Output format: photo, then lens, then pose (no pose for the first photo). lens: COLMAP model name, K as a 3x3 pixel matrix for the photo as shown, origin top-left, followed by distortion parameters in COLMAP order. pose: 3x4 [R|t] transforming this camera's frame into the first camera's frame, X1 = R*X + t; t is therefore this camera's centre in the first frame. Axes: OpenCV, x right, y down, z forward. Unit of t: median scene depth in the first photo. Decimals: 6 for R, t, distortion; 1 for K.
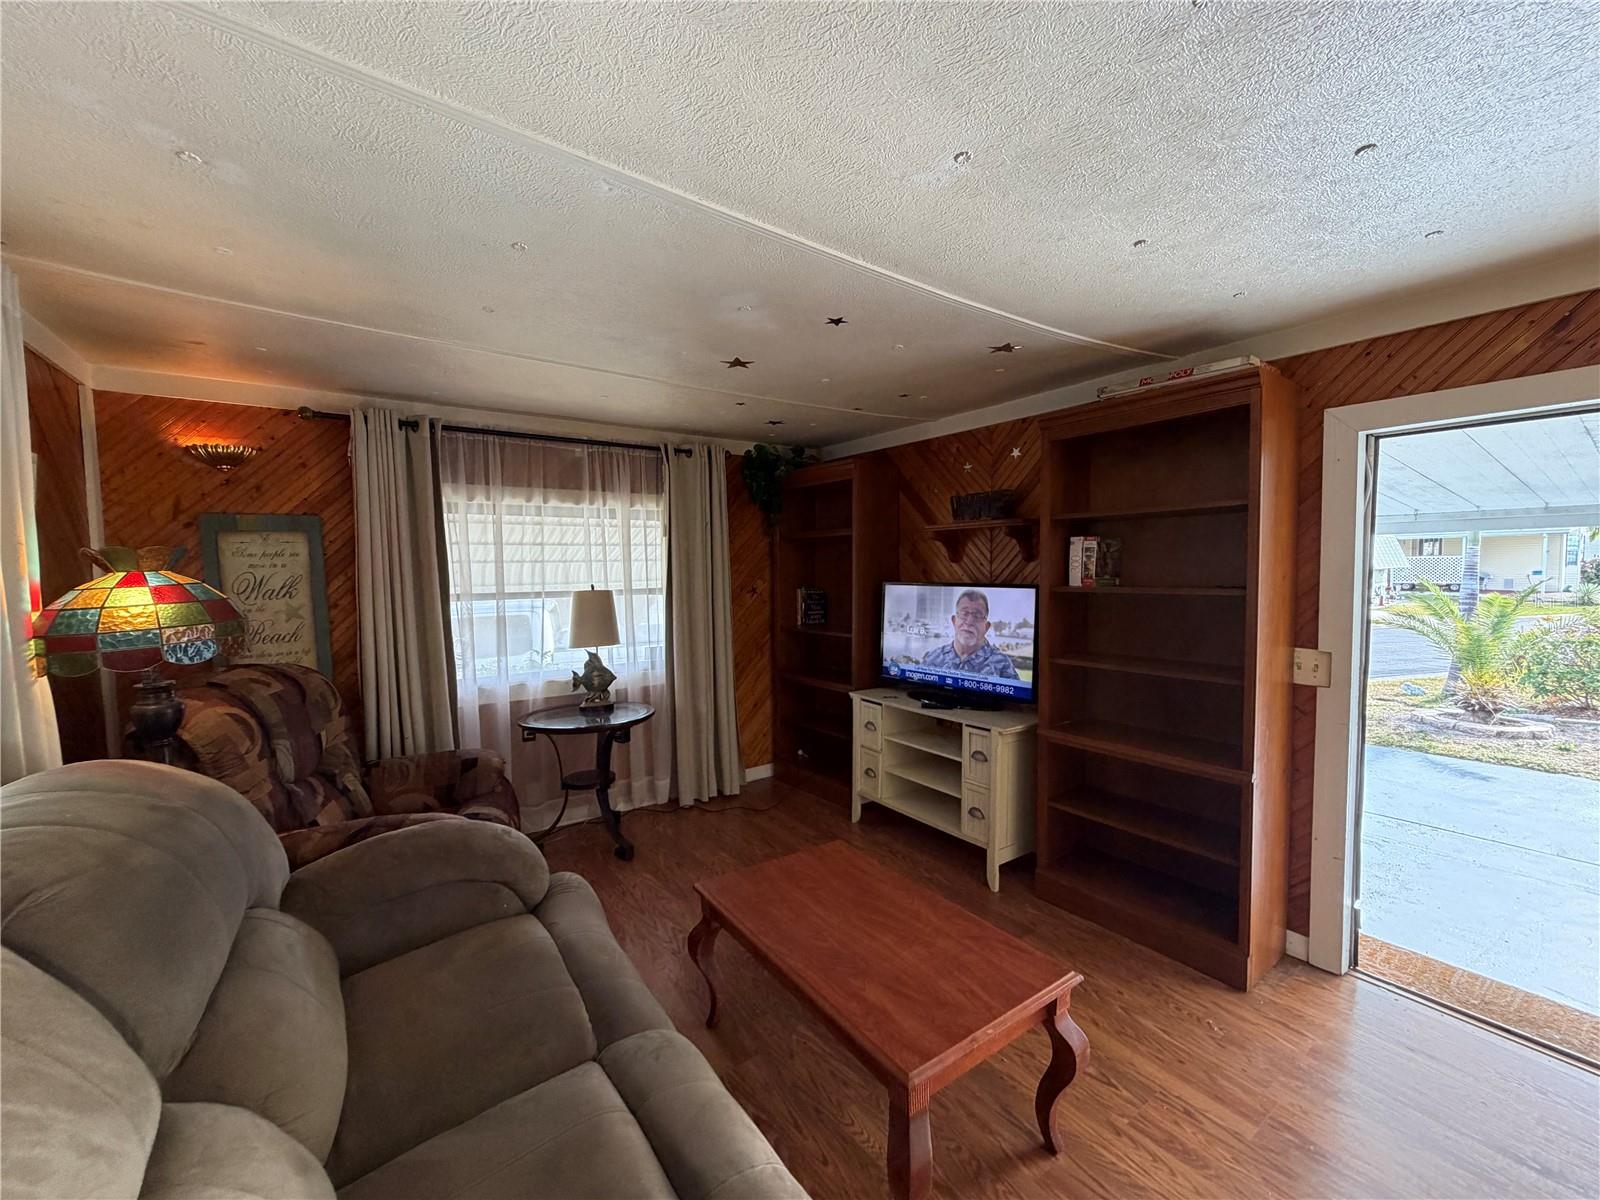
lens RADIAL K [[637.1, 0, 793.7], [0, 637.1, 600.8], [0, 0, 1]] dist [-0.002040, -0.000035]
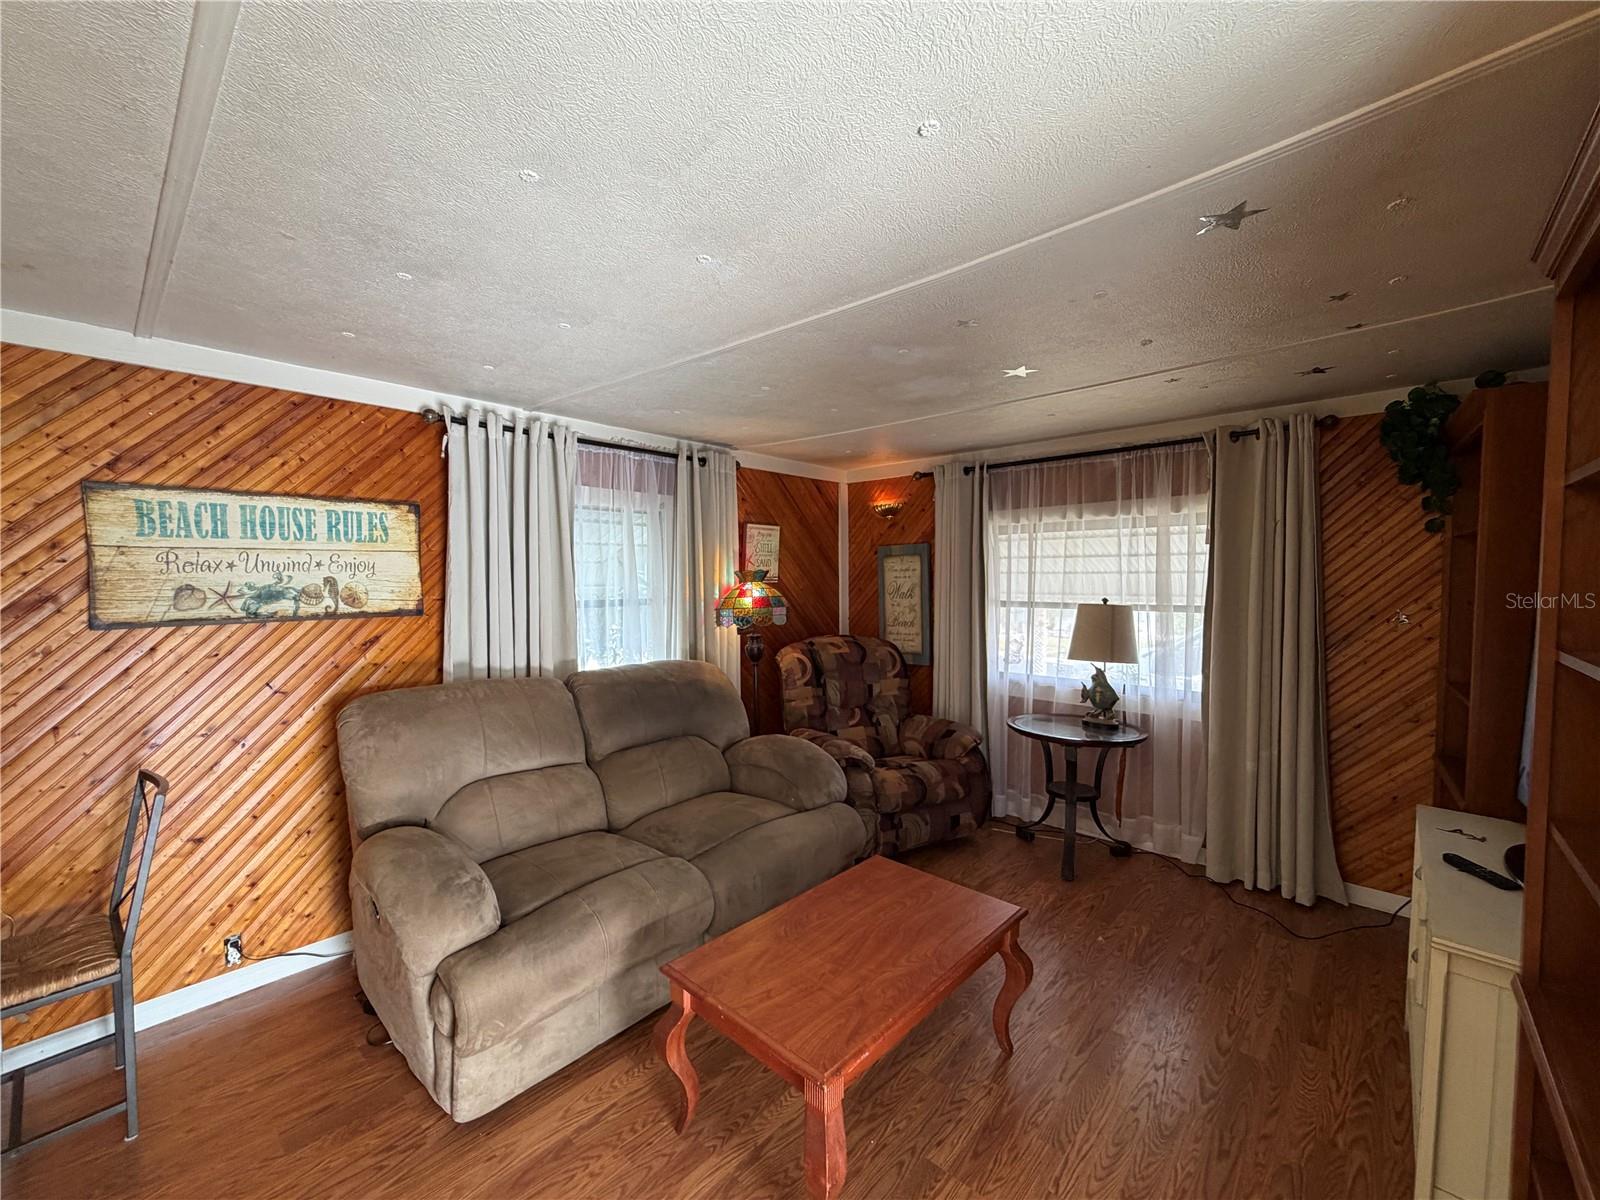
lens RADIAL K [[646.5, 0, 800.0], [0, 646.5, 600.0], [0, 0, 1]] dist [-0.001238, -0.000113]
pose [[0.213919, 0.044962, -0.975816, 0.632966], [-0.049753, 0.998145, 0.035084, -0.039402], [0.975584, 0.041044, 0.215759, 0.385598]]
